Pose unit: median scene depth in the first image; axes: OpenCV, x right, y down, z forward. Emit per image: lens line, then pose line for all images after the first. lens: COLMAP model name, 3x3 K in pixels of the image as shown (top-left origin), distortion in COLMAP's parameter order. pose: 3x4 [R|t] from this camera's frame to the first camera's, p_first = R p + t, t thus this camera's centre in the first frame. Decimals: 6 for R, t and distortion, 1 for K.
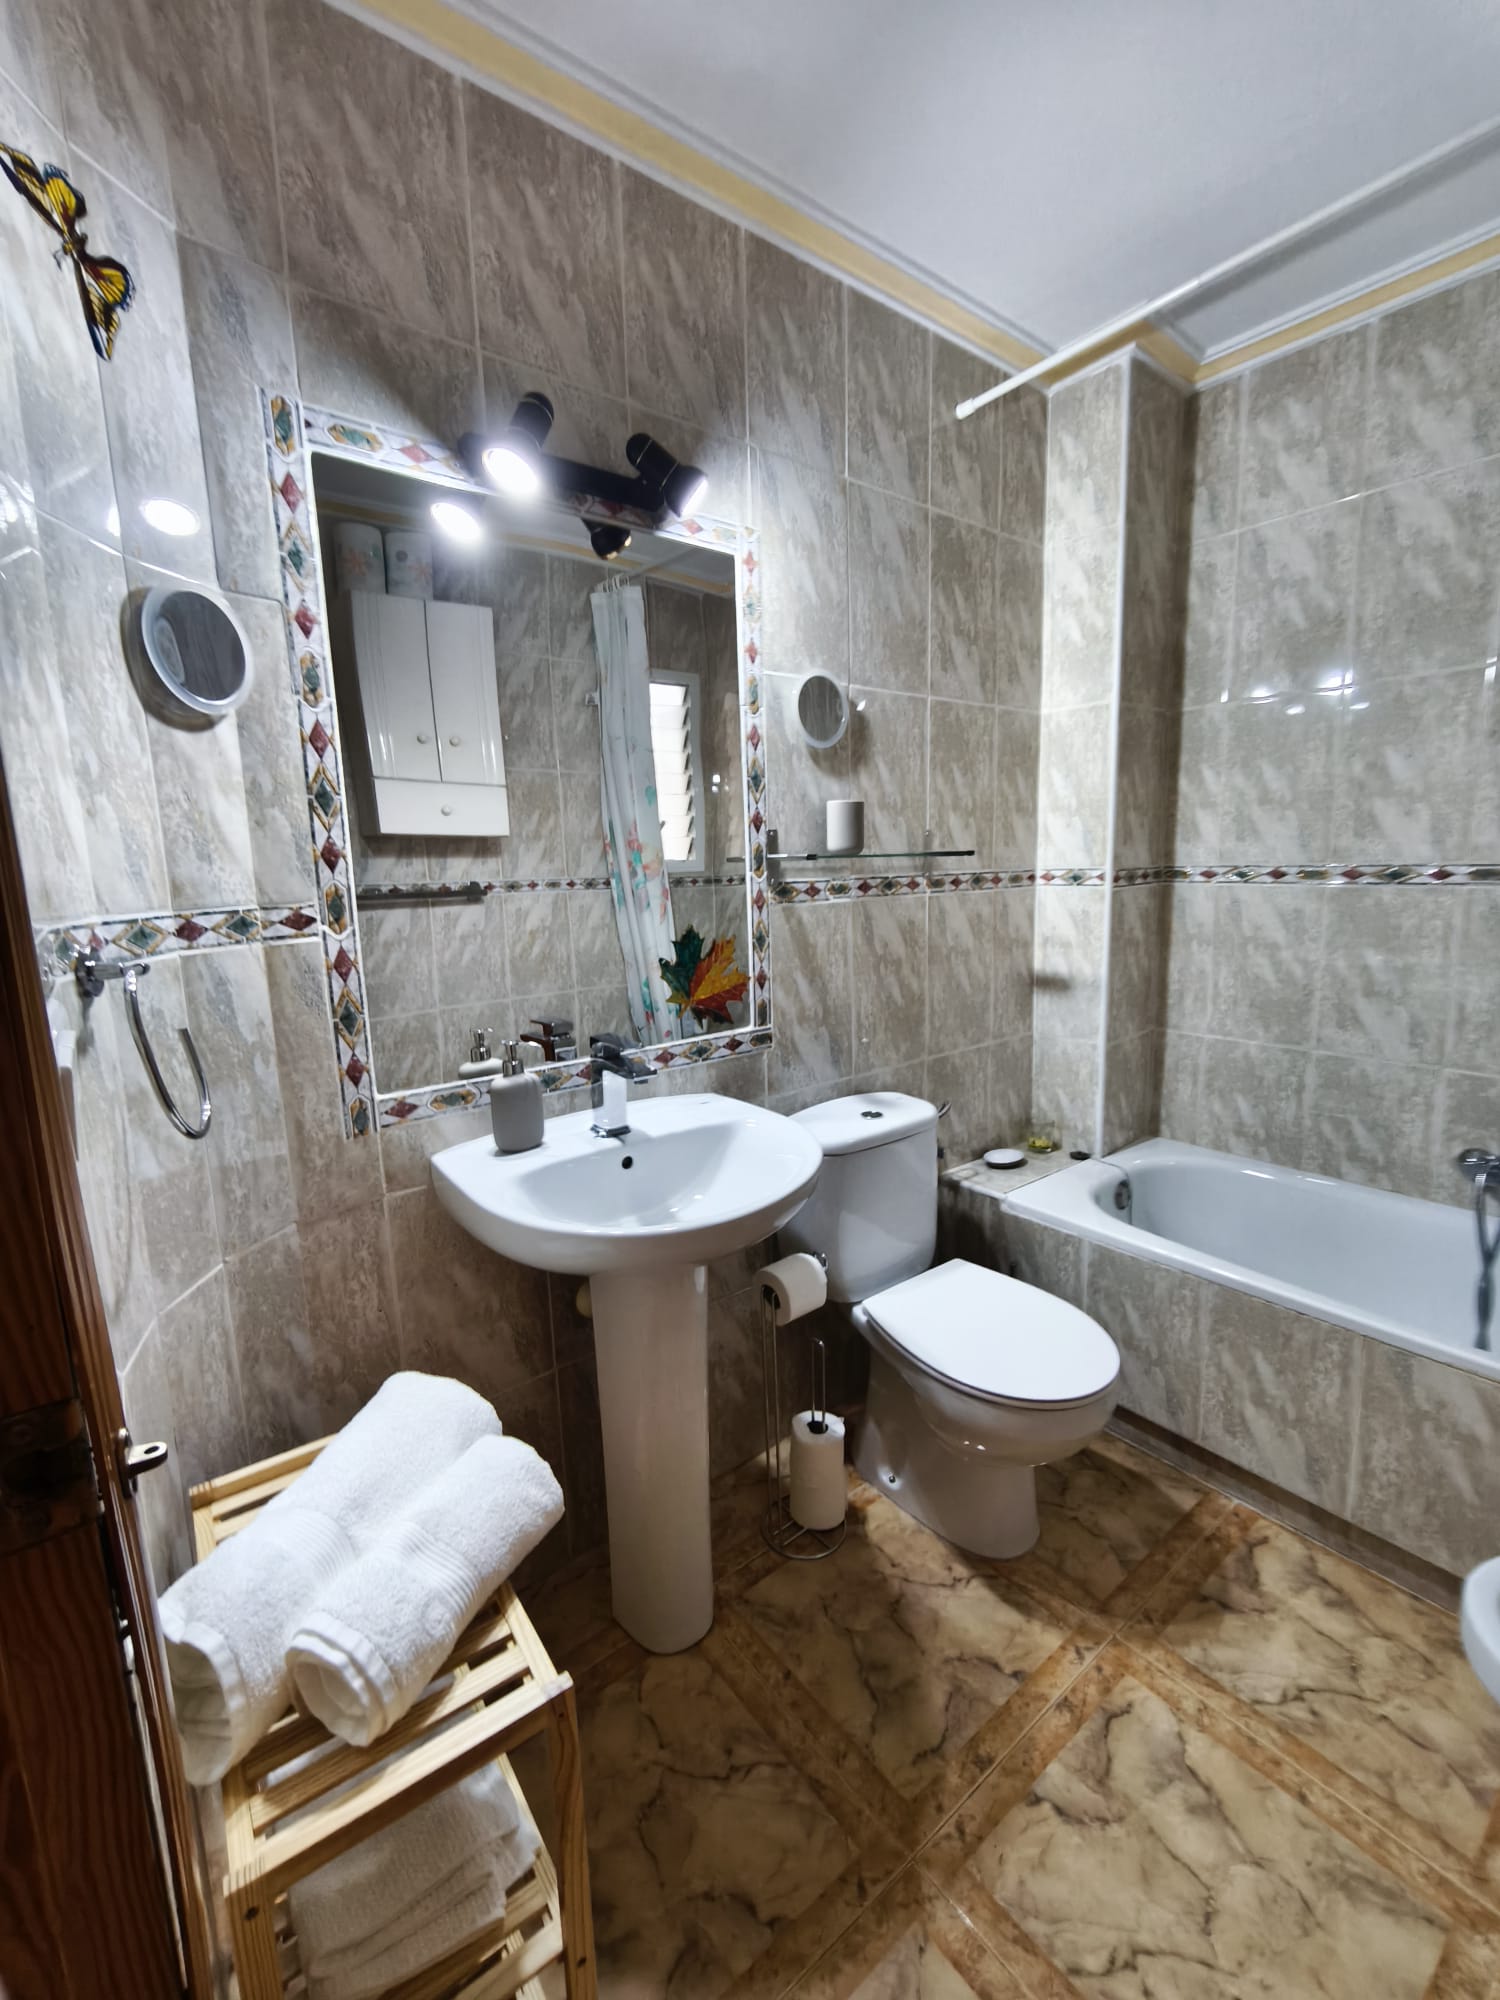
lens RADIAL K [[869.3, 0, 752.2], [0, 869.3, 1003.2], [0, 0, 1]] dist [-0.001769, -0.000265]
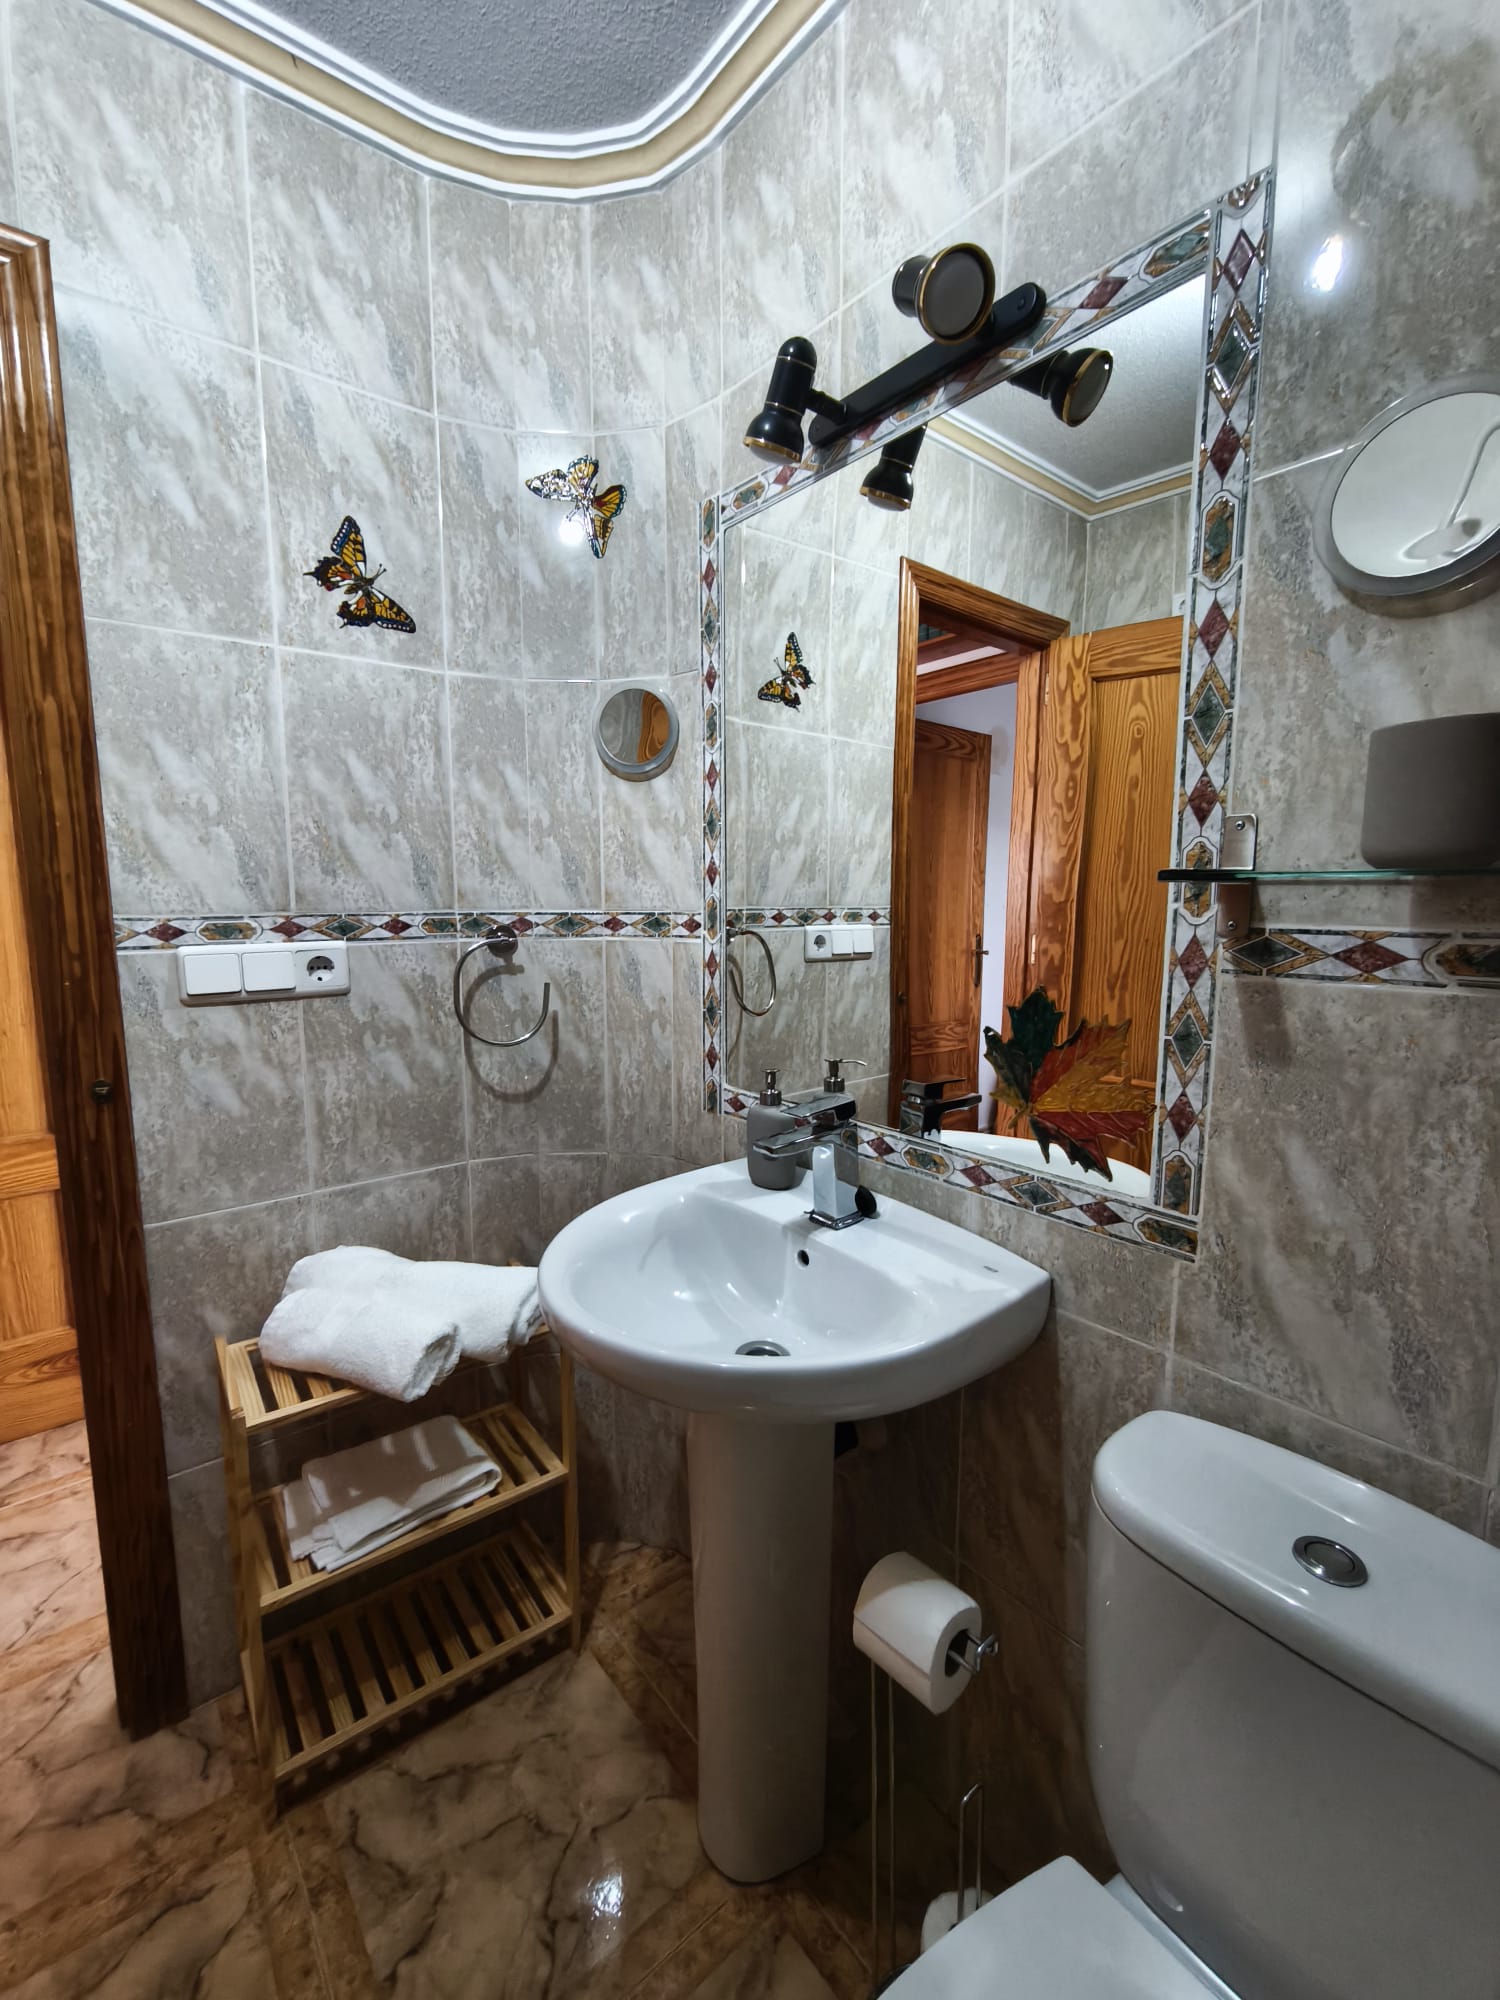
lens RADIAL K [[869.3, 0, 741.6], [0, 869.3, 1003.7], [0, 0, 1]] dist [-0.001769, -0.000265]
pose [[-0.017760, 0.150610, -0.988434, 0.567206], [-0.161846, 0.975119, 0.151489, -0.144120], [0.986656, 0.162665, 0.007057, 0.840413]]
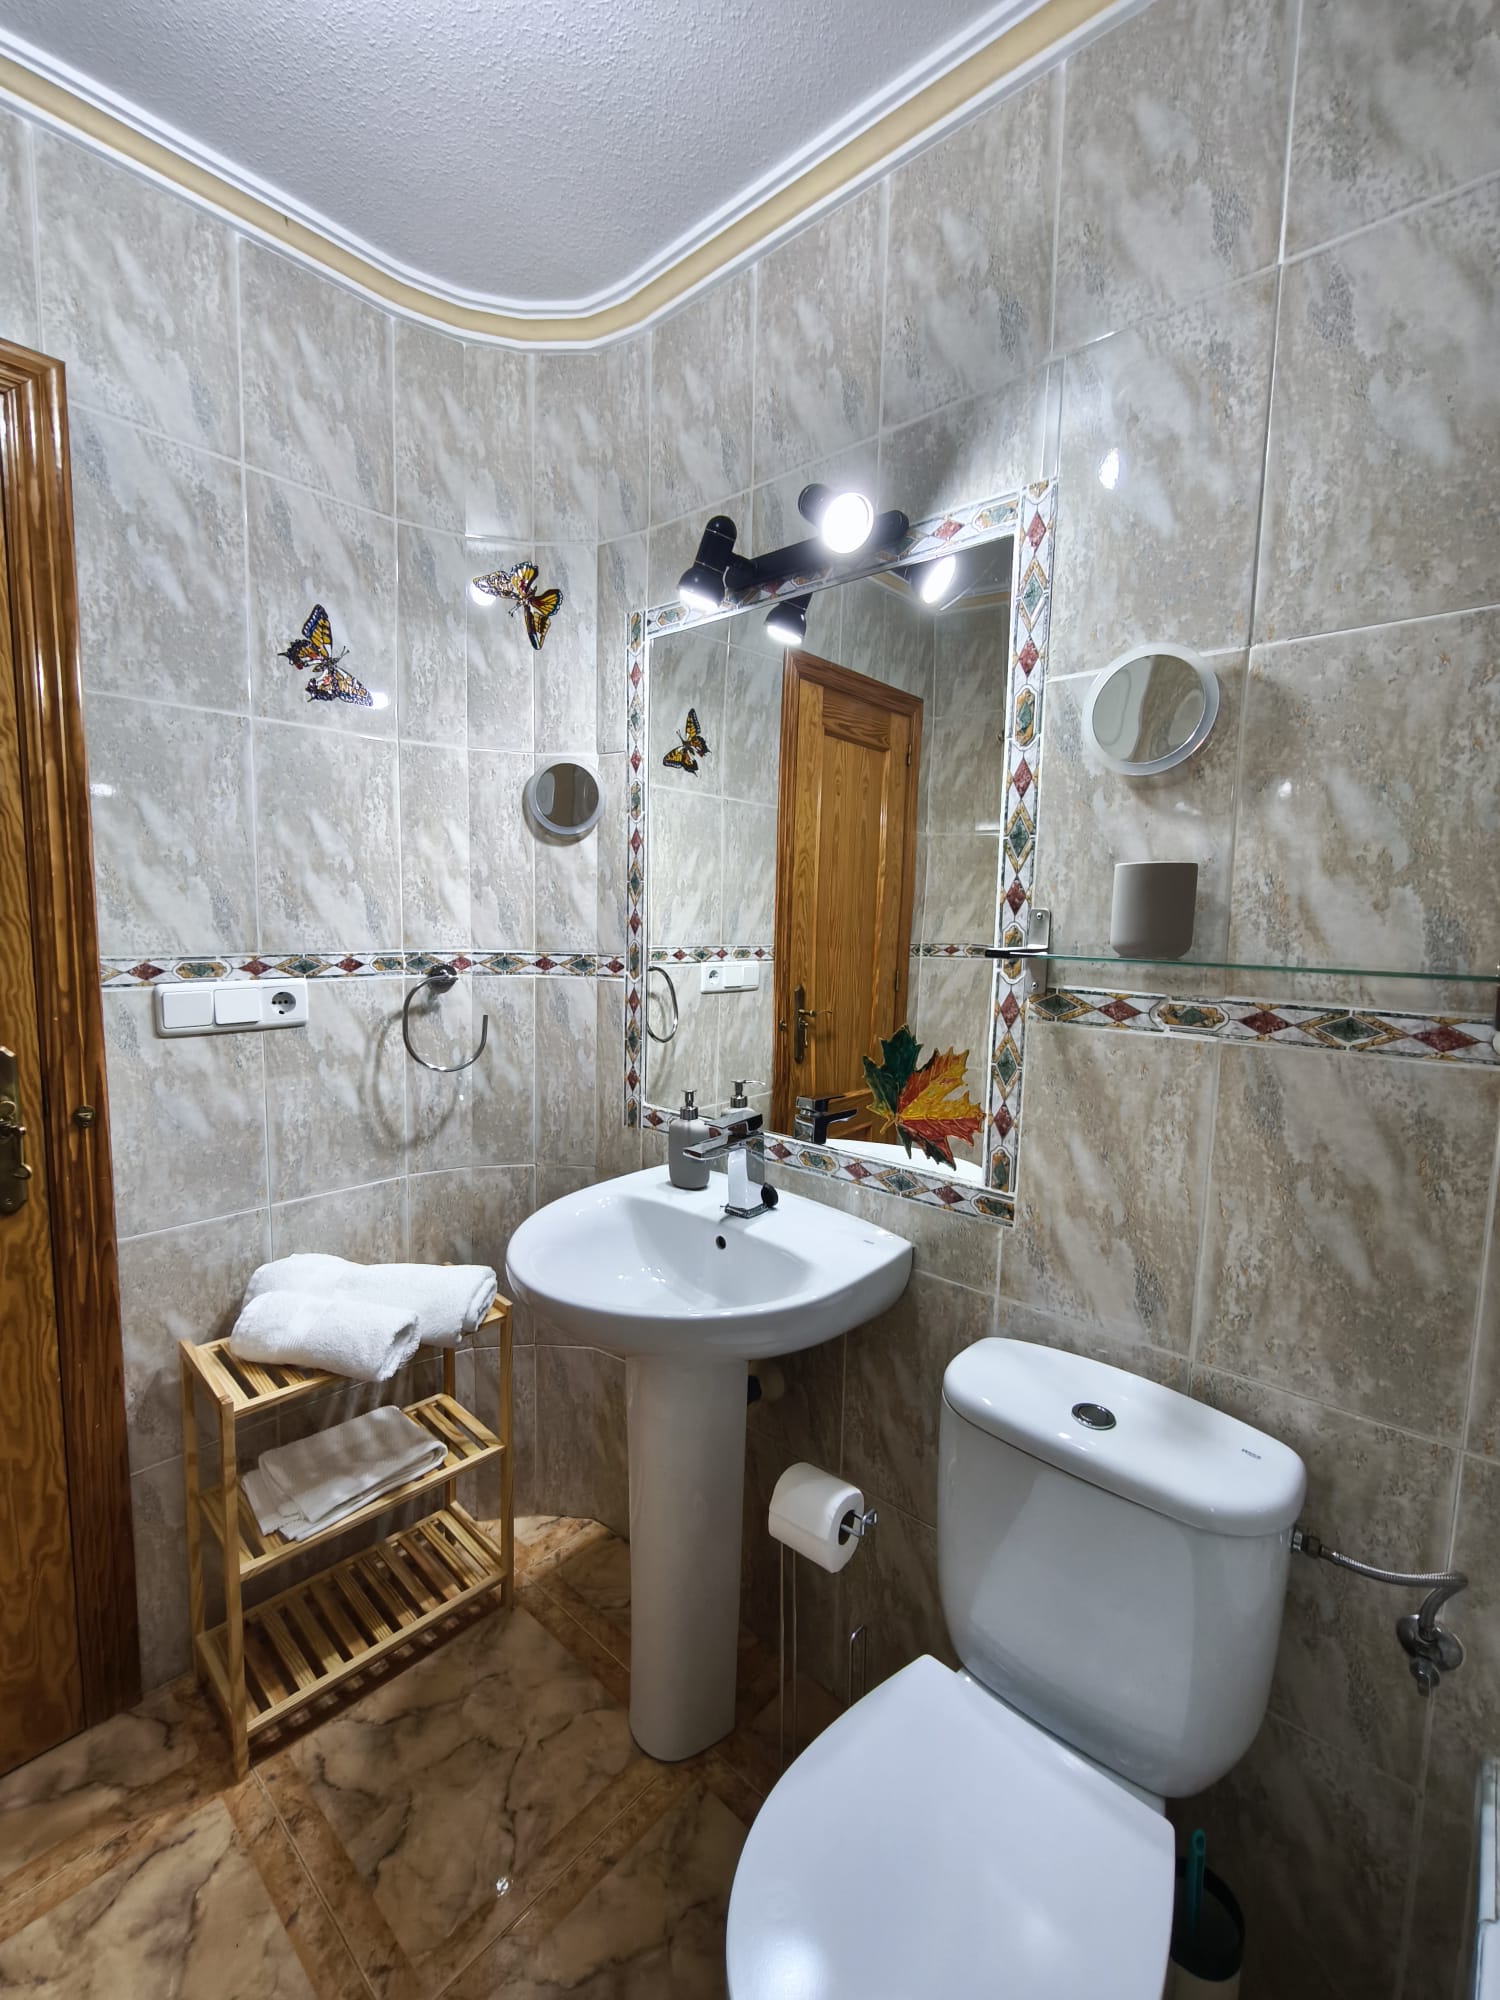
lens RADIAL K [[869.3, 0, 750.8], [0, 869.3, 1002.1], [0, 0, 1]] dist [-0.001769, -0.000265]
pose [[0.147442, 0.129095, -0.980610, 0.737215], [-0.187443, 0.977126, 0.100453, -0.174732], [0.971147, 0.168998, 0.168267, 0.766729]]
